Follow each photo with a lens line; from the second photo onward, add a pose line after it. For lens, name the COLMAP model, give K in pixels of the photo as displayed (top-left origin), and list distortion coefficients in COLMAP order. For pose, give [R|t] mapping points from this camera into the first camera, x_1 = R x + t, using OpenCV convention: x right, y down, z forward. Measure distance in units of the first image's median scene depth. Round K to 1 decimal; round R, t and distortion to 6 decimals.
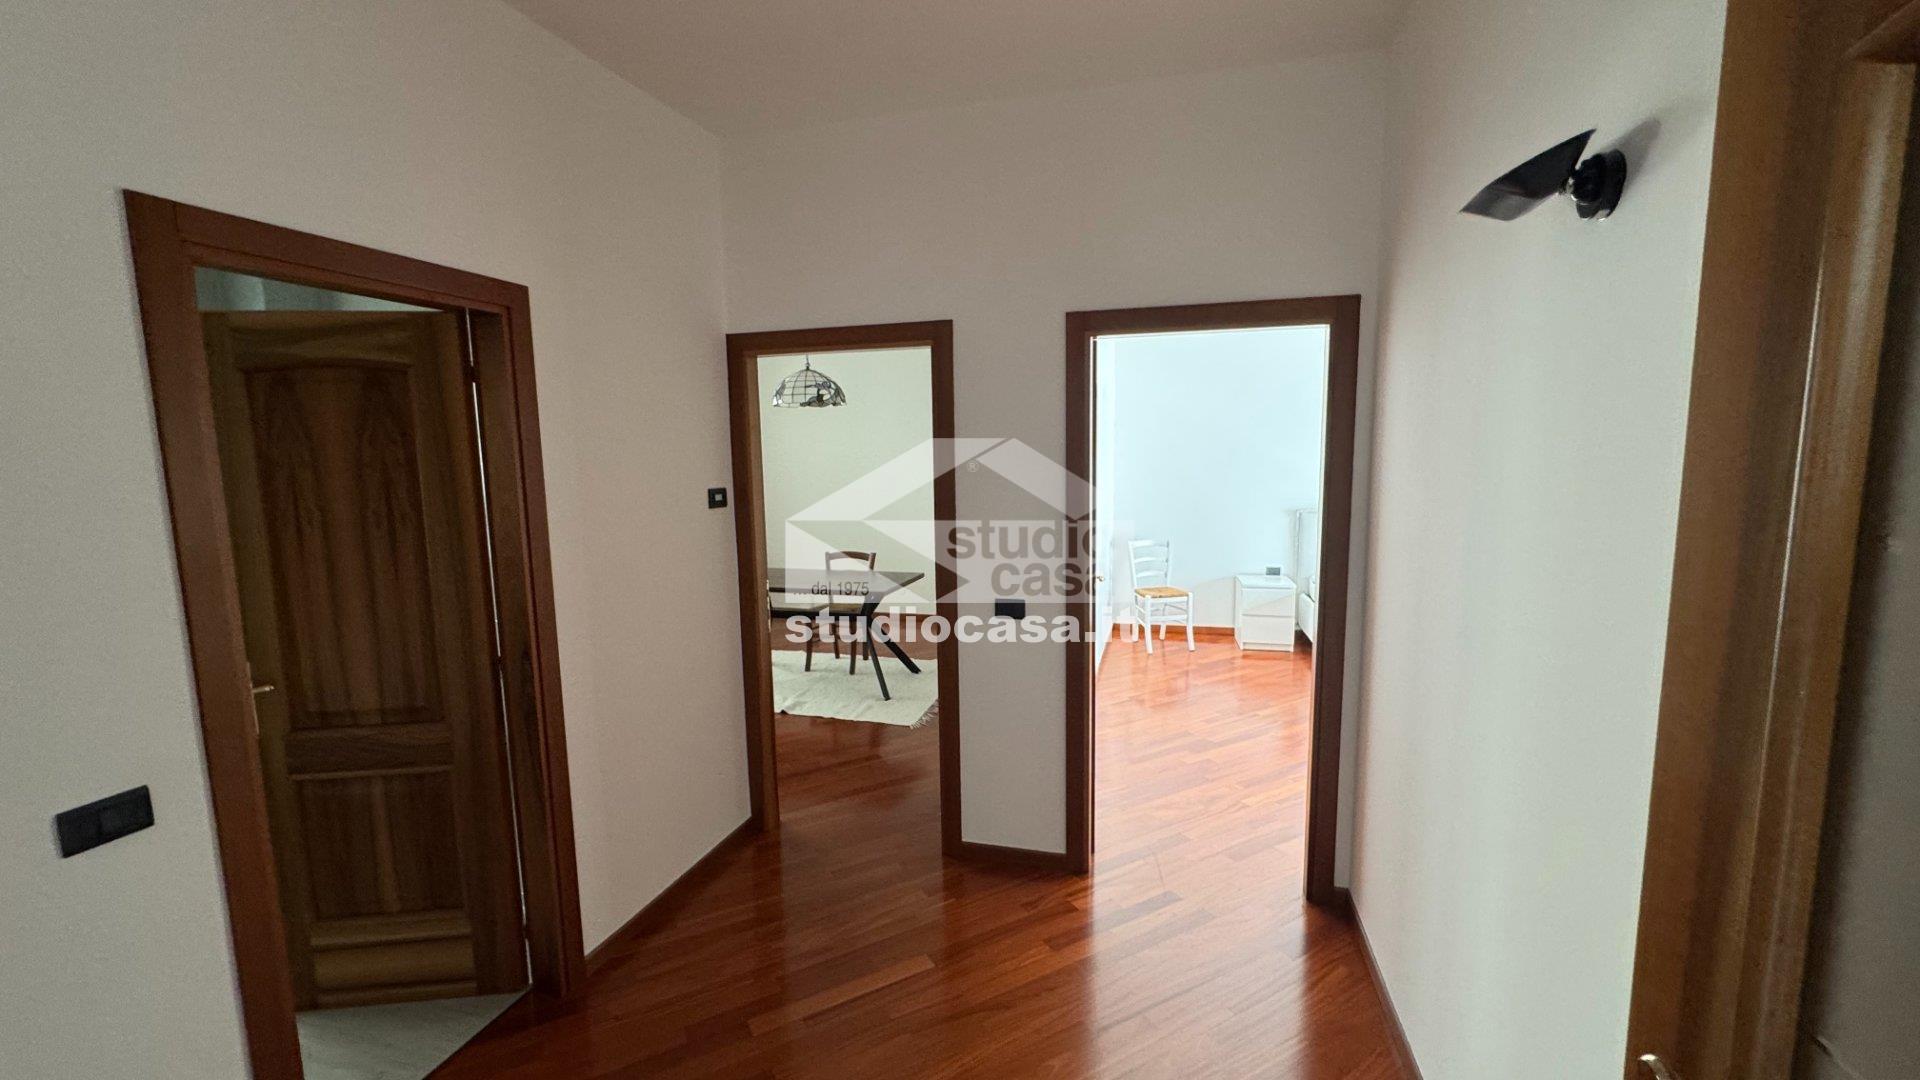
lens RADIAL K [[765.1, 0, 961.3], [0, 765.1, 544.8], [0, 0, 1]] dist [-0.001180, 0.000057]
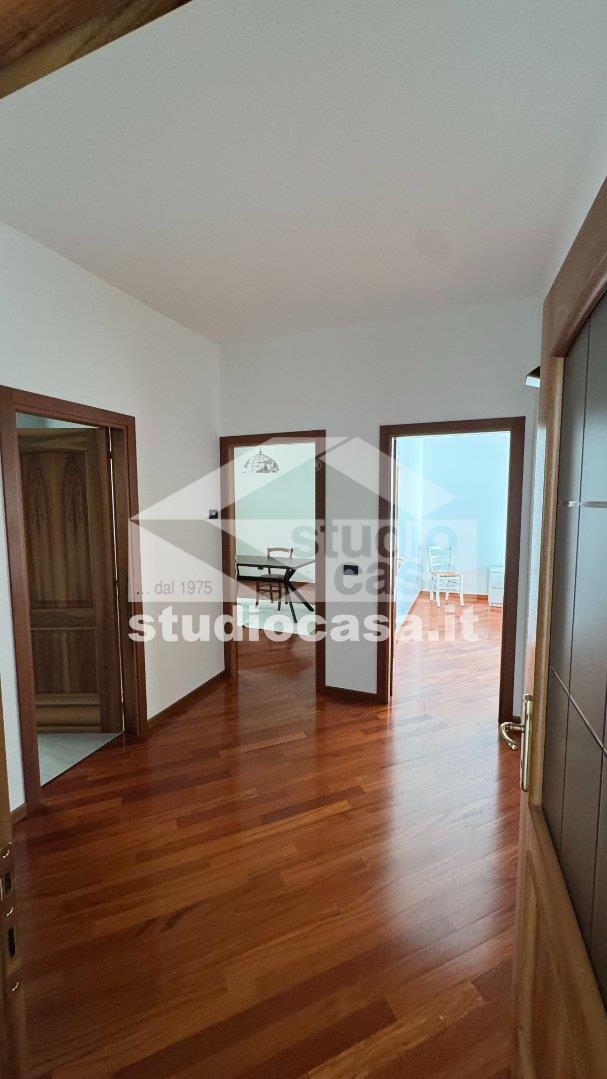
lens RADIAL K [[430.0, 0, 300.8], [0, 430.0, 539.8], [0, 0, 1]] dist [-0.001180, 0.000057]
pose [[0.993558, 0.022176, -0.111135, 0.058781], [-0.025566, 0.999248, -0.029166, 0.041509], [0.110404, 0.031819, 0.993377, -0.163381]]
